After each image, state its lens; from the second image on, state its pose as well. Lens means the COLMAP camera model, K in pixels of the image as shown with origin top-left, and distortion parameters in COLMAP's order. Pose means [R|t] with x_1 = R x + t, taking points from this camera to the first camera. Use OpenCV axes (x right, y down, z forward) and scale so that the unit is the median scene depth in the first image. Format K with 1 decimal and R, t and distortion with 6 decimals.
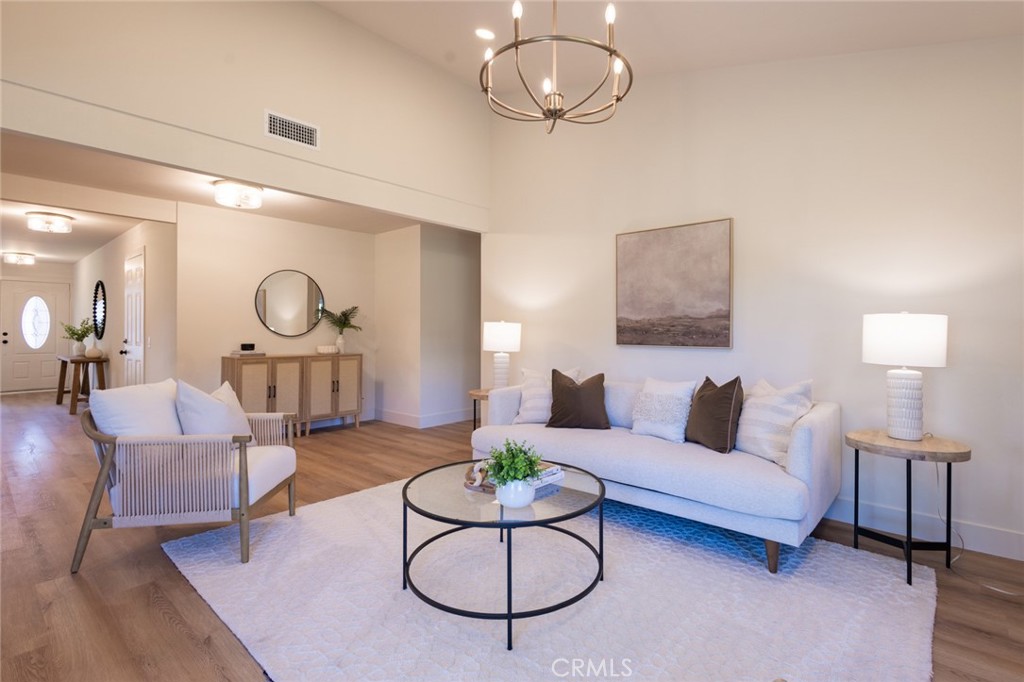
lens RADIAL K [[475.4, 0, 509.9], [0, 475.4, 340.6], [0, 0, 1]] dist [0.004259, -0.001608]
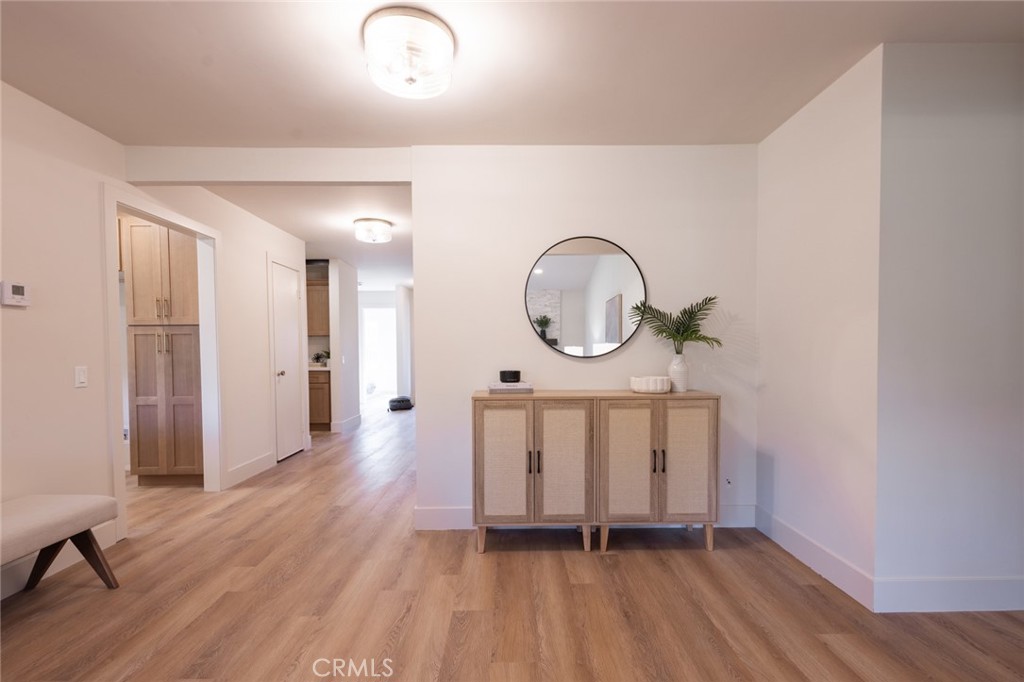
lens RADIAL K [[475.4, 0, 510.1], [0, 475.4, 357.9], [0, 0, 1]] dist [0.004259, -0.001608]
pose [[0.687087, 0.007411, -0.726537, -0.118081], [-0.006472, 0.999971, 0.004079, -0.010443], [0.726546, 0.001899, 0.687115, 0.551156]]
